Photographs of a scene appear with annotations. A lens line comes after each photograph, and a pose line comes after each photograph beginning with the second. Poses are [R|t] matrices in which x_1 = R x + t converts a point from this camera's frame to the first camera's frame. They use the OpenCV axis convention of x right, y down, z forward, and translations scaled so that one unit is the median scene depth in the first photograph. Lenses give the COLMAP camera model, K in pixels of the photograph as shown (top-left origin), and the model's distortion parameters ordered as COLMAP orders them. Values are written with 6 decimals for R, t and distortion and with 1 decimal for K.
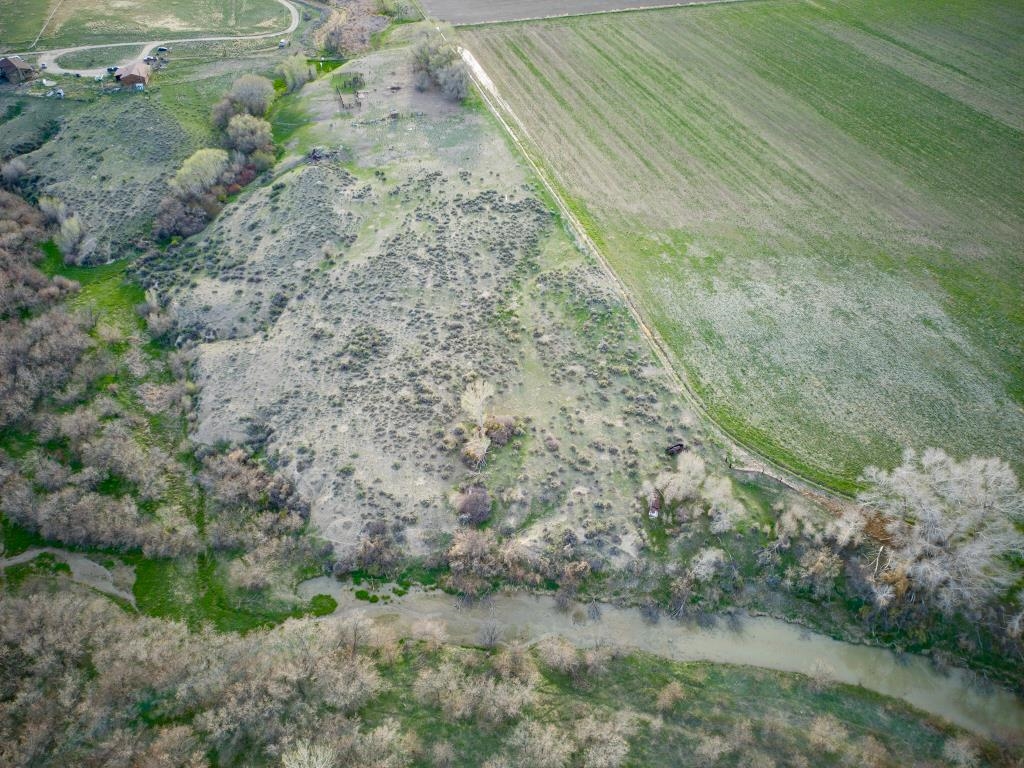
lens RADIAL K [[754.3, 0, 510.5], [0, 754.3, 385.5], [0, 0, 1]] dist [0.077690, -0.078530]
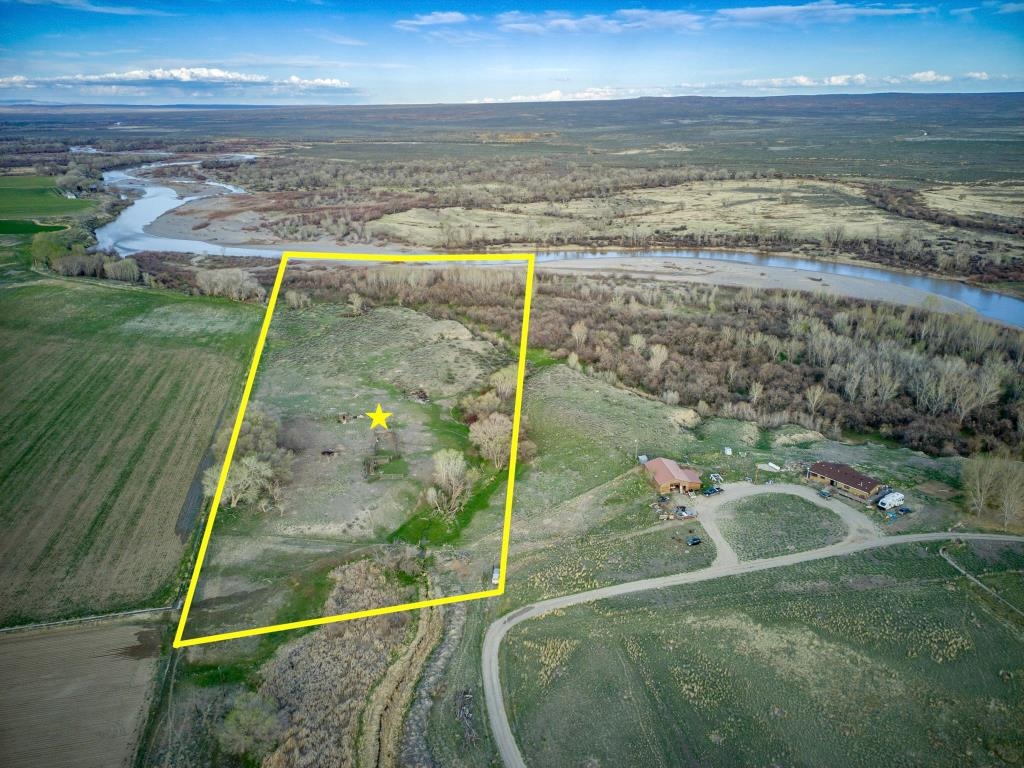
lens RADIAL K [[754.3, 0, 510.5], [0, 754.3, 385.5], [0, 0, 1]] dist [0.077690, -0.078530]
pose [[-0.998376, -0.009195, 0.056226, -0.587049], [0.044262, 0.496207, 0.867075, -1.681264], [-0.035873, 0.868156, -0.494994, 2.000551]]
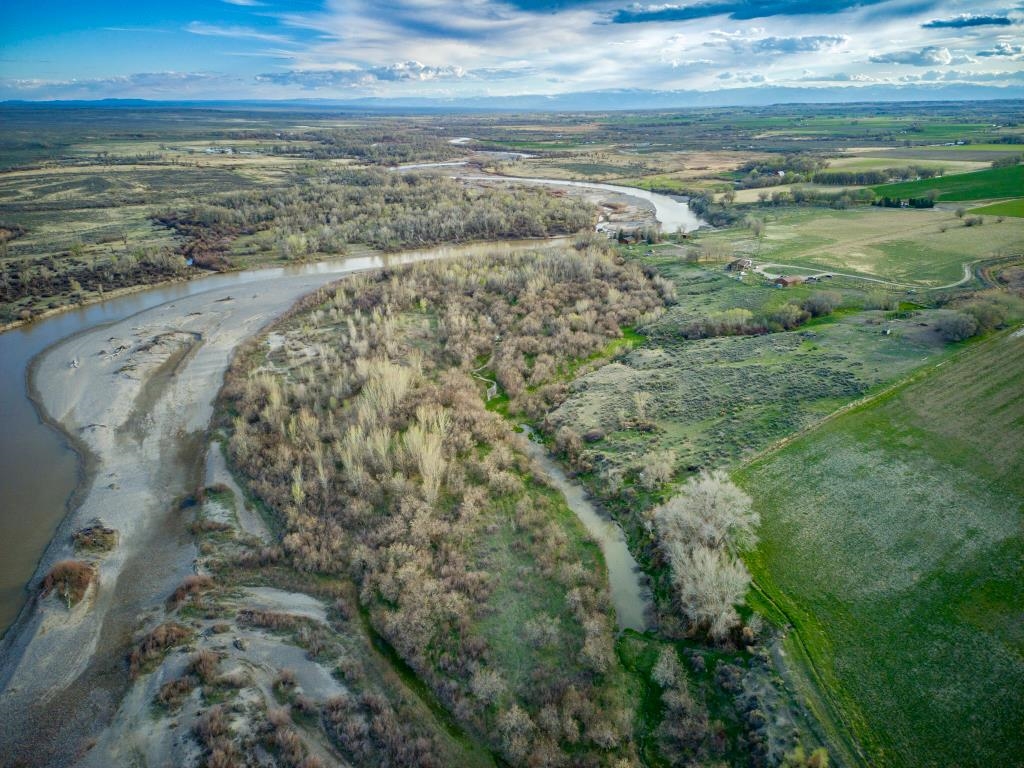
lens RADIAL K [[754.3, 0, 510.5], [0, 754.3, 385.5], [0, 0, 1]] dist [0.077690, -0.078530]
pose [[0.407081, 0.315808, -0.857059, 1.042035], [-0.587487, 0.809009, 0.019061, 0.105561], [0.699388, 0.495751, 0.514866, -0.128419]]
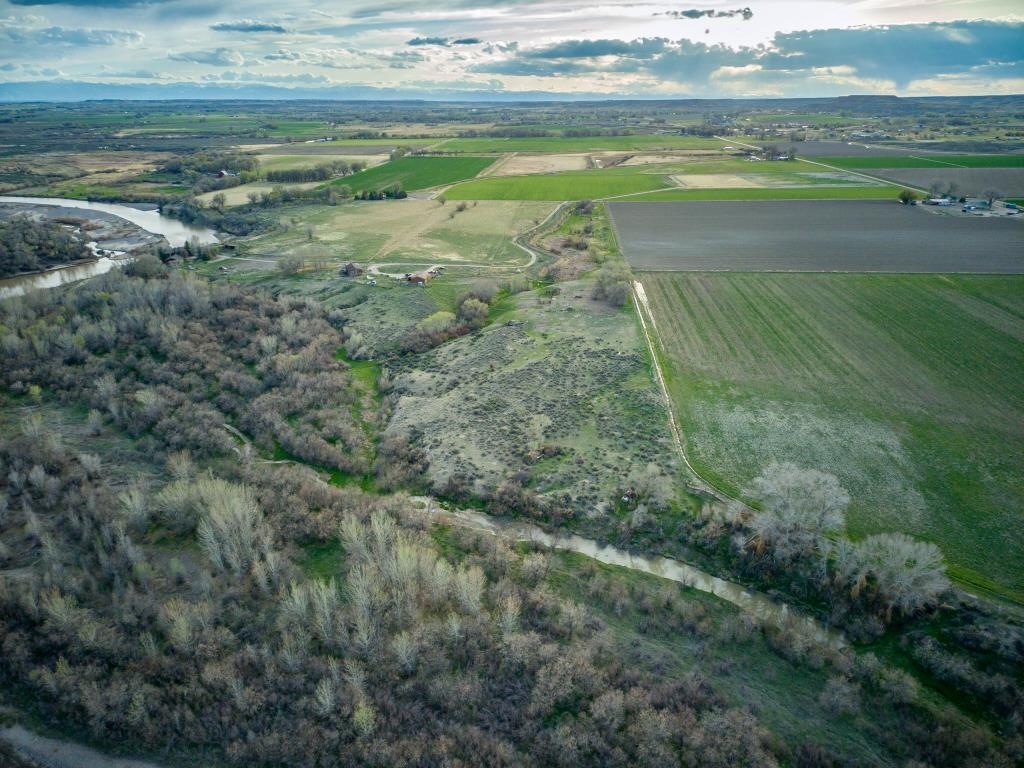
lens RADIAL K [[754.3, 0, 510.5], [0, 754.3, 385.5], [0, 0, 1]] dist [0.077690, -0.078530]
pose [[0.939296, 0.122879, -0.320350, 0.312437], [-0.224146, 0.926656, -0.301773, 0.340724], [0.259772, 0.355259, 0.897947, -0.391196]]
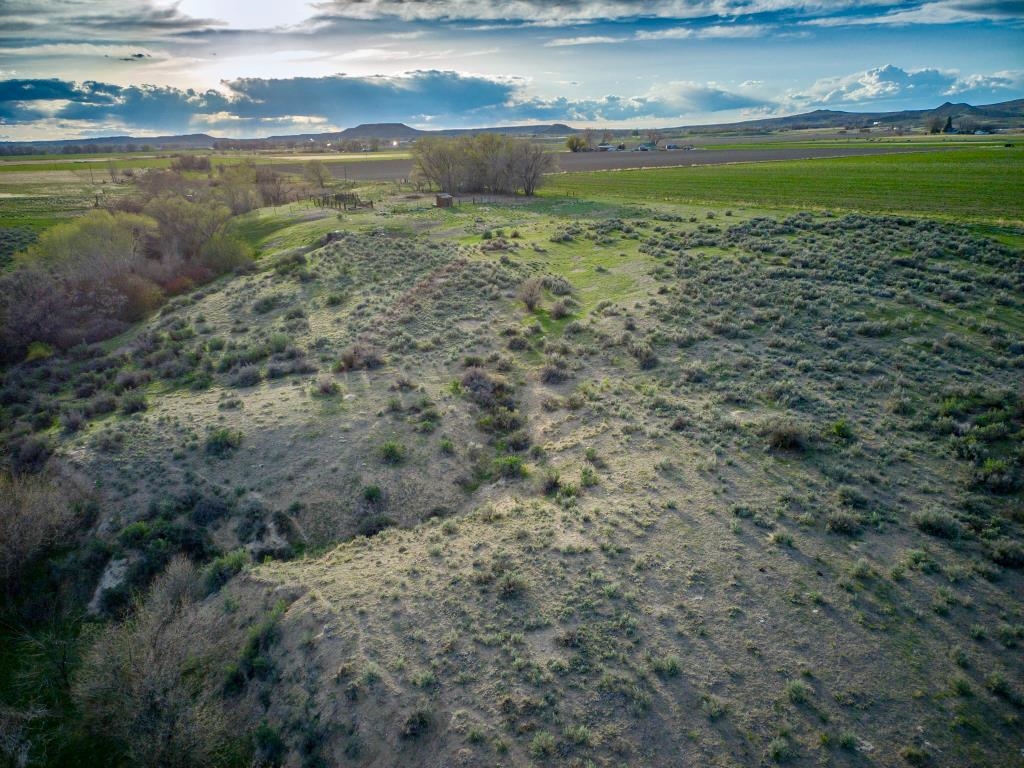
lens RADIAL K [[754.3, 0, 510.5], [0, 754.3, 385.5], [0, 0, 1]] dist [0.077690, -0.078530]
pose [[0.966742, -0.097735, 0.236344, -0.354268], [0.180773, 0.914829, -0.361123, -0.013237], [-0.180920, 0.391837, 0.902071, 0.733442]]
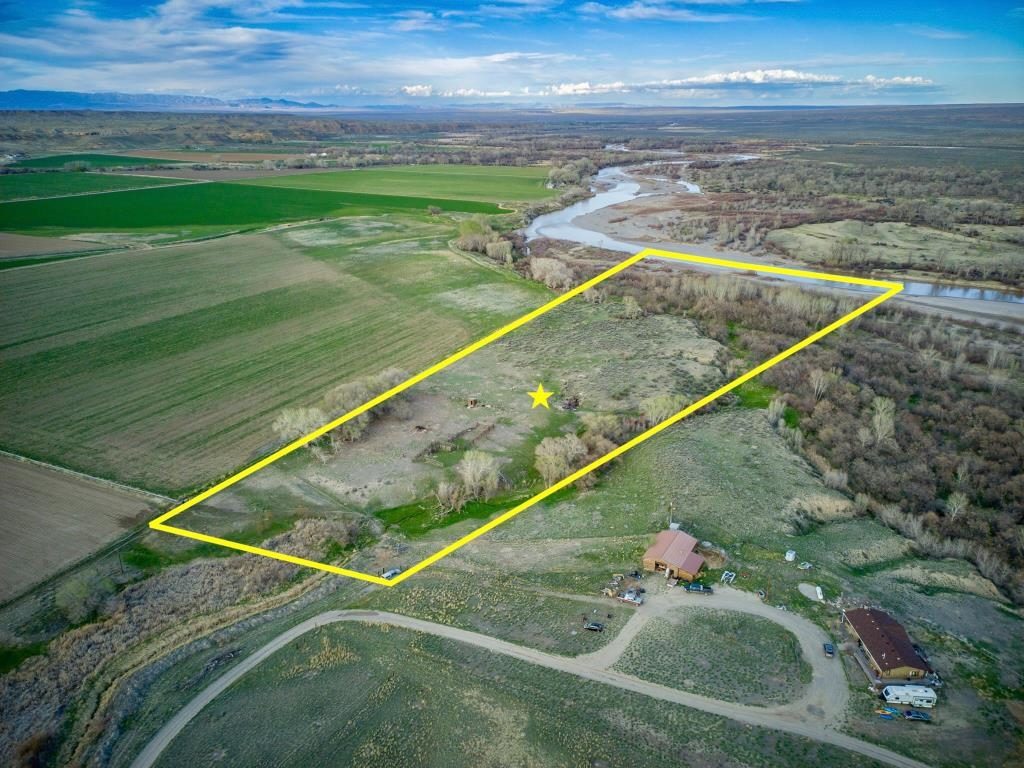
lens RADIAL K [[754.3, 0, 510.5], [0, 754.3, 385.5], [0, 0, 1]] dist [0.077690, -0.078530]
pose [[-0.749395, -0.222448, 0.623638, -1.148013], [0.428654, 0.554864, 0.713009, -1.498007], [-0.504642, 0.801650, -0.320459, 1.786427]]
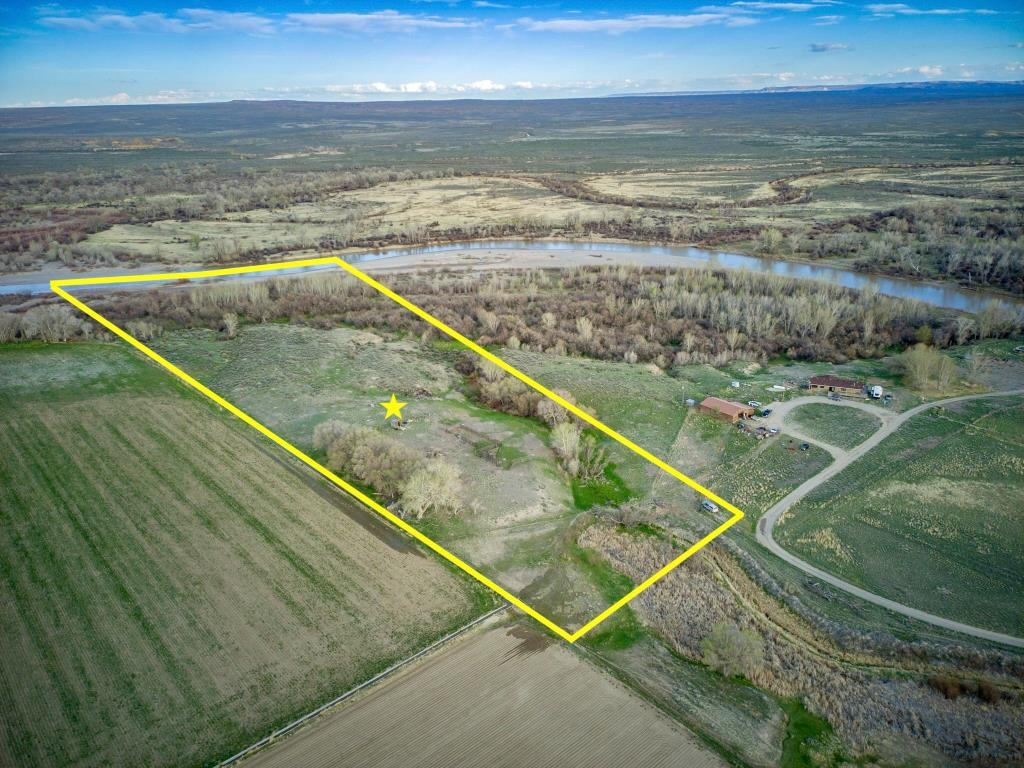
lens RADIAL K [[754.3, 0, 510.5], [0, 754.3, 385.5], [0, 0, 1]] dist [0.077690, -0.078530]
pose [[-0.903153, 0.164502, -0.396553, 0.117835], [-0.261954, 0.520657, 0.812586, -1.650874], [0.340140, 0.837768, -0.427141, 1.964225]]
